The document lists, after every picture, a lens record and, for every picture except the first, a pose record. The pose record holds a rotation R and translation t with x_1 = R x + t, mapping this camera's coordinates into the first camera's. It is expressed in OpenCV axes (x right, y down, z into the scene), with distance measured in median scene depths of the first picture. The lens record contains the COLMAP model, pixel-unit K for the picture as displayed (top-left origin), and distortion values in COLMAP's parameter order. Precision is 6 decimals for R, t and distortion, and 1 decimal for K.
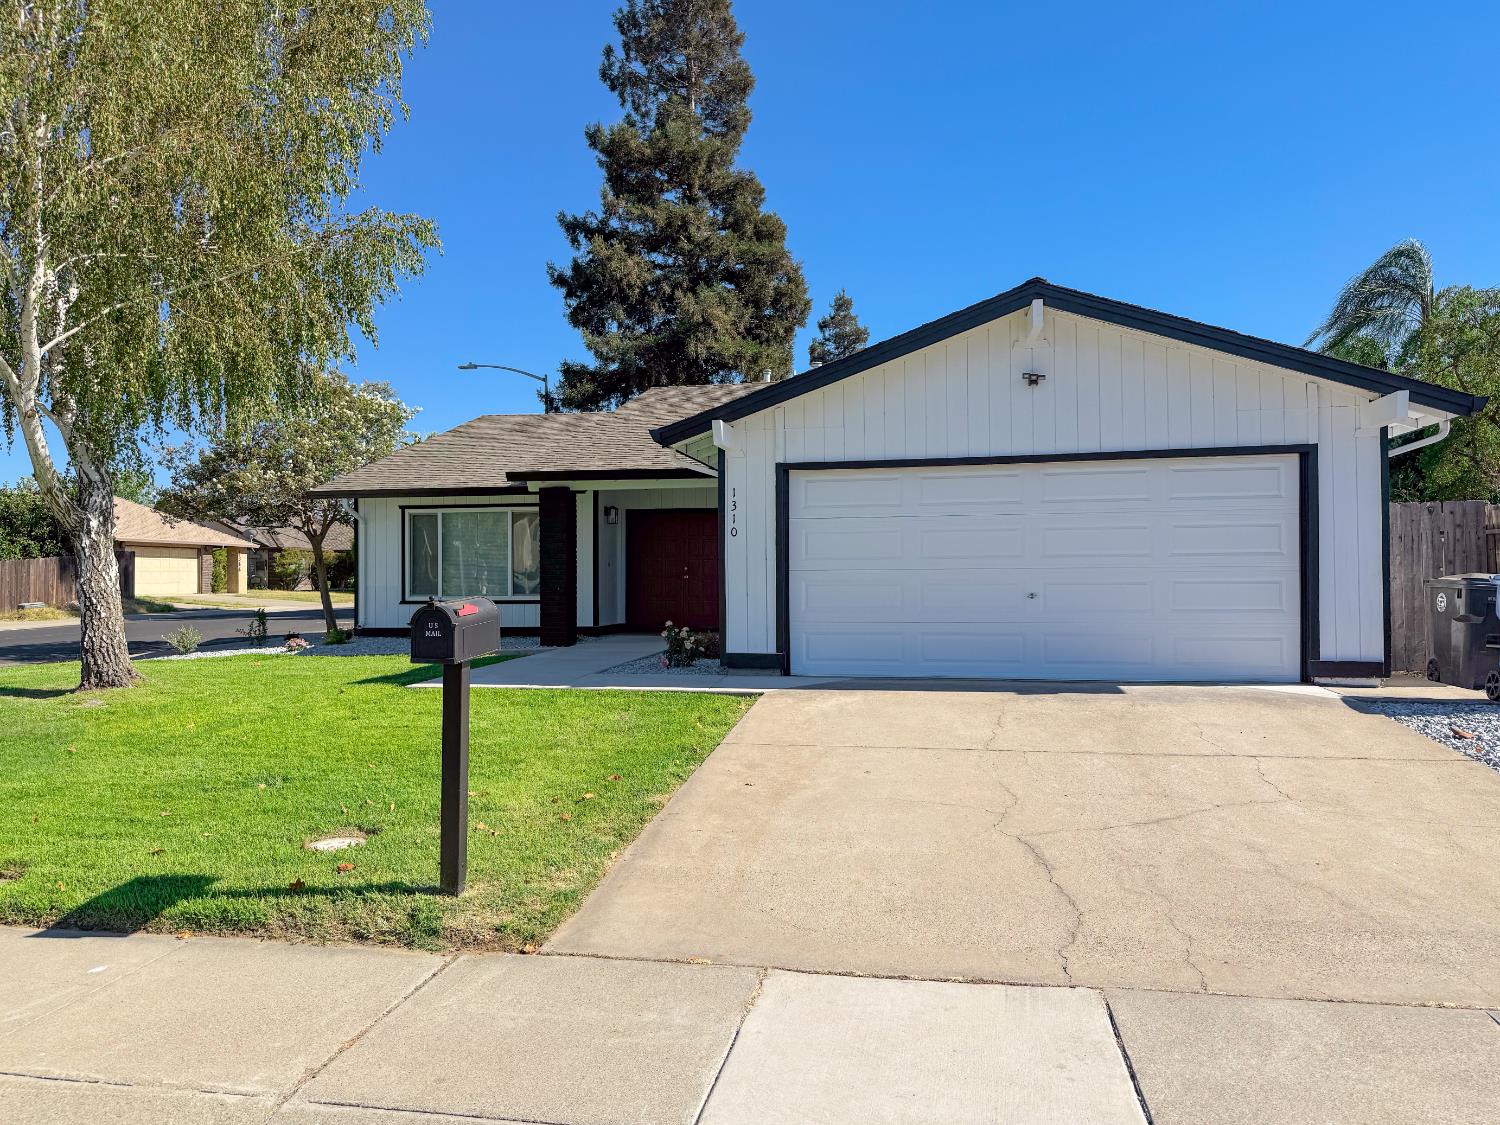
lens RADIAL K [[1118.6, 0, 750.0], [0, 1118.6, 562.5], [0, 0, 1]] dist [0.049093, -0.003022]
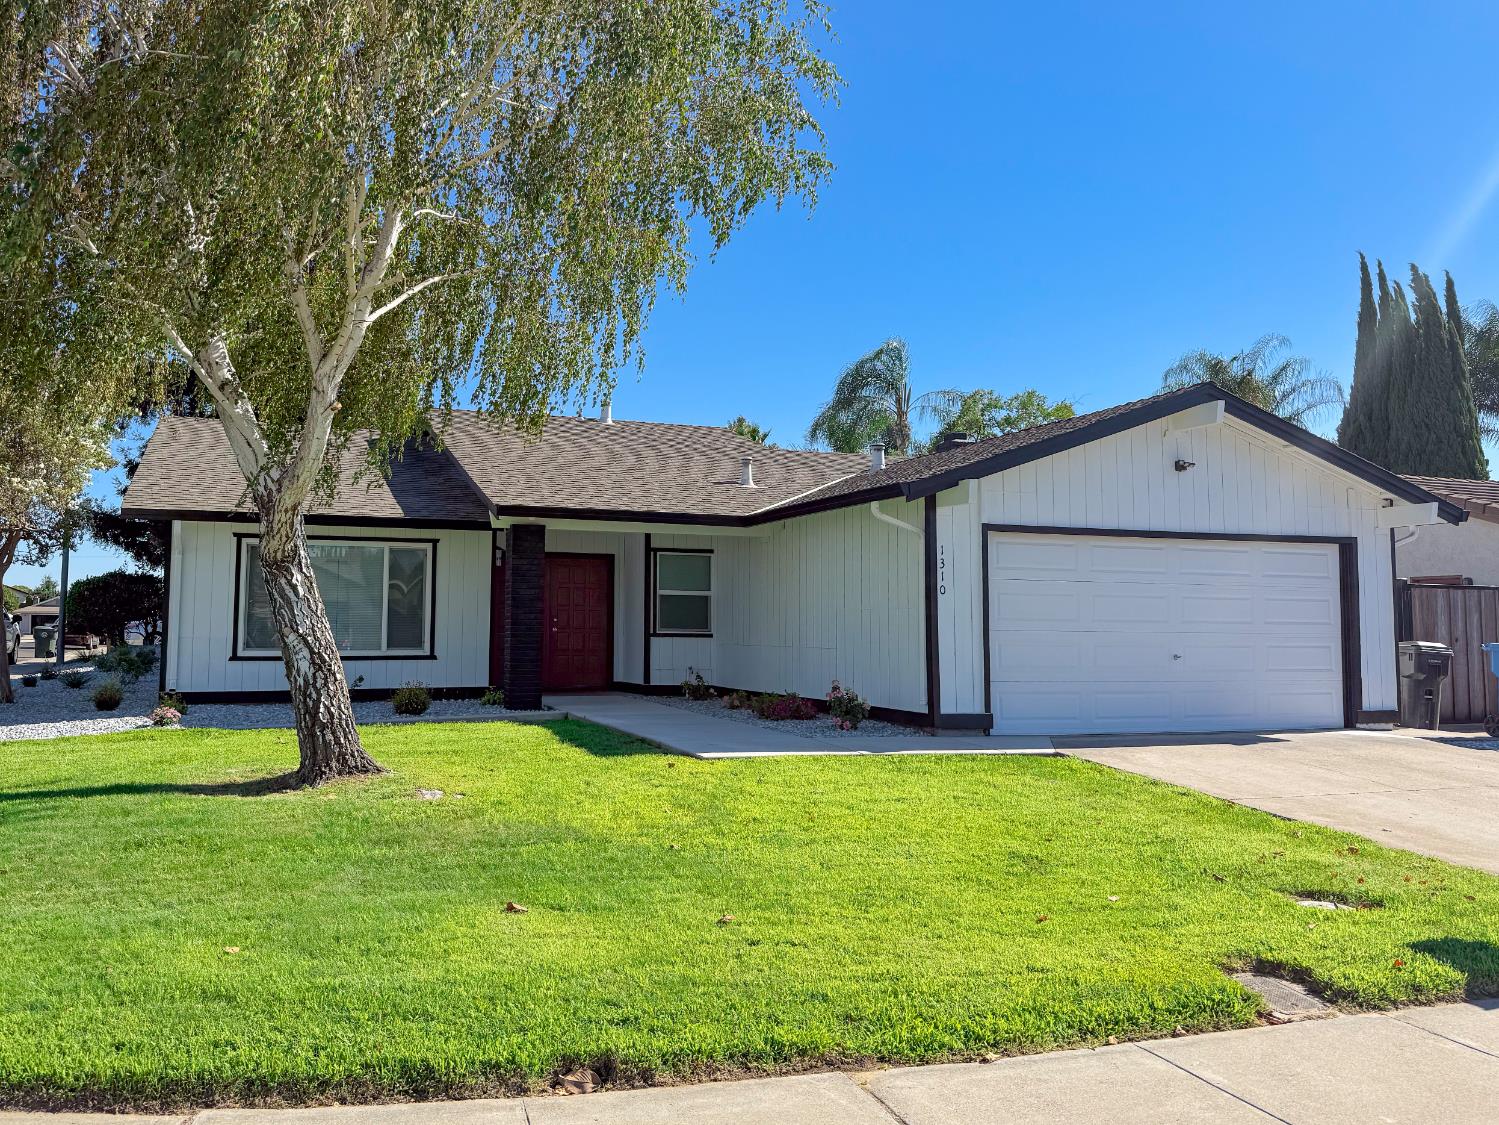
lens RADIAL K [[1220.5, 0, 717.8], [0, 1220.5, 561.4], [0, 0, 1]] dist [0.015024, 0.005739]
pose [[0.860014, 0.044200, 0.508352, -0.451079], [-0.022700, 0.998569, -0.048419, 0.002246], [-0.509764, 0.030102, 0.859787, 0.107545]]
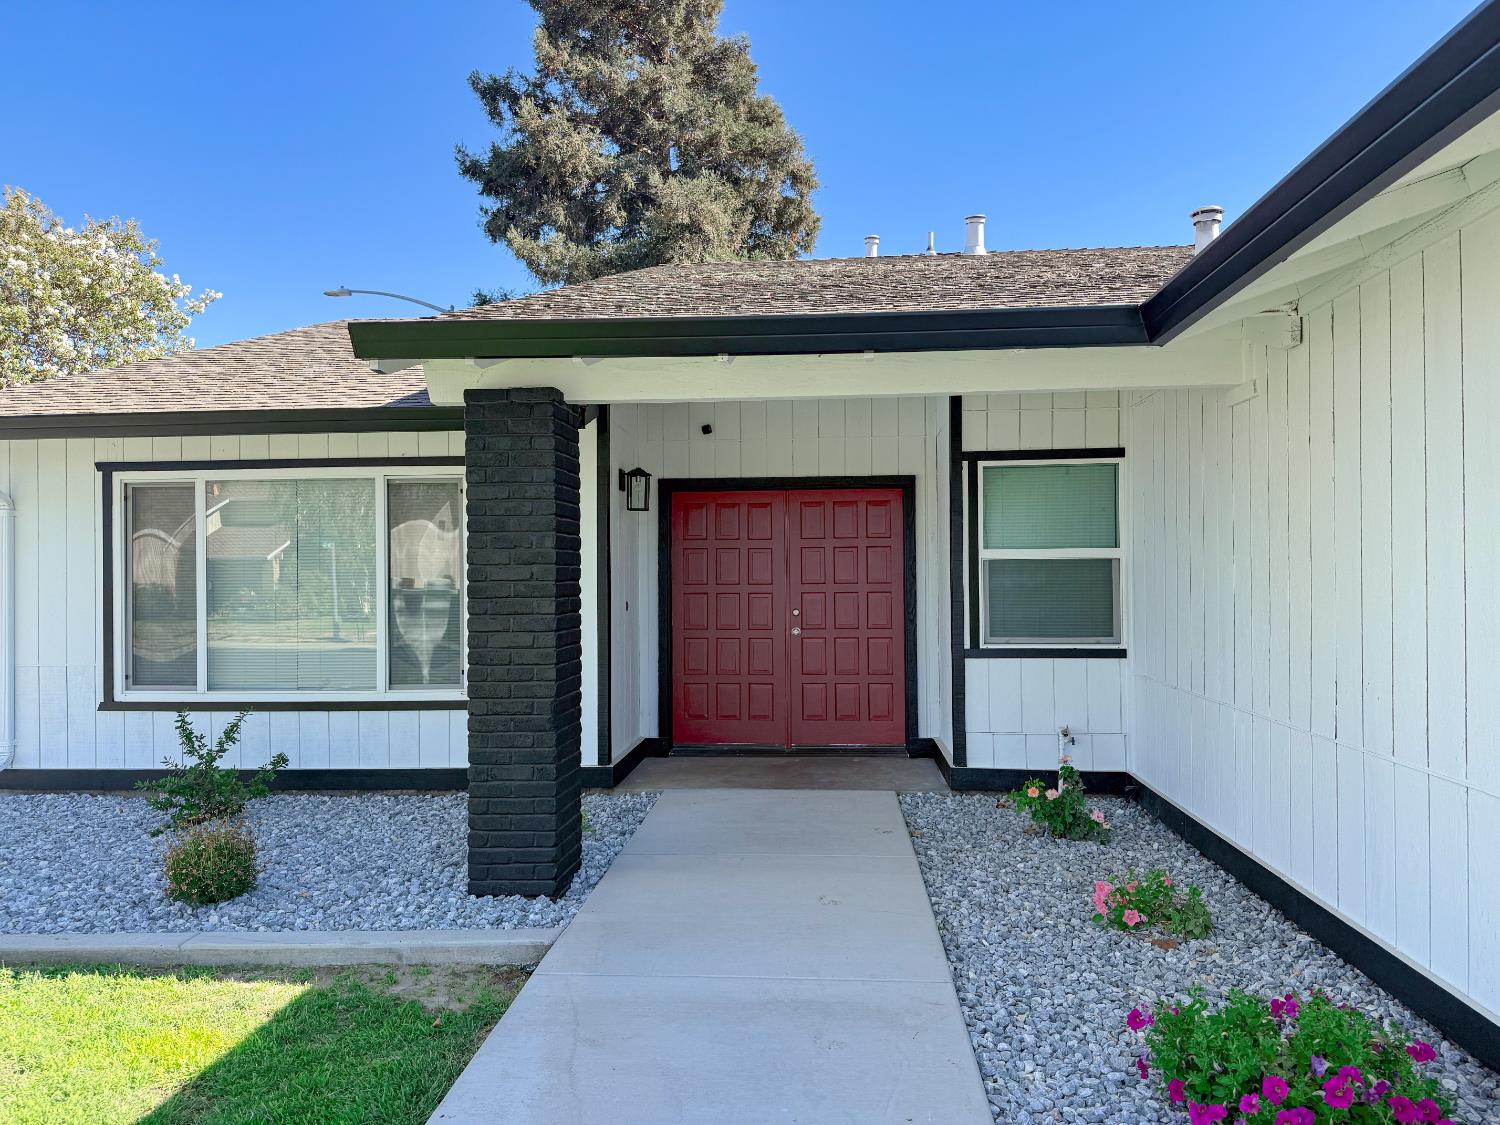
lens RADIAL K [[1064.1, 0, 749.3], [0, 1064.1, 572.7], [0, 0, 1]] dist [0.009618, 0.000647]
pose [[0.995039, 0.001869, 0.099466, -0.119613], [-0.003134, 0.999916, 0.012560, -0.017087], [-0.099434, -0.012810, 0.994962, 0.598551]]
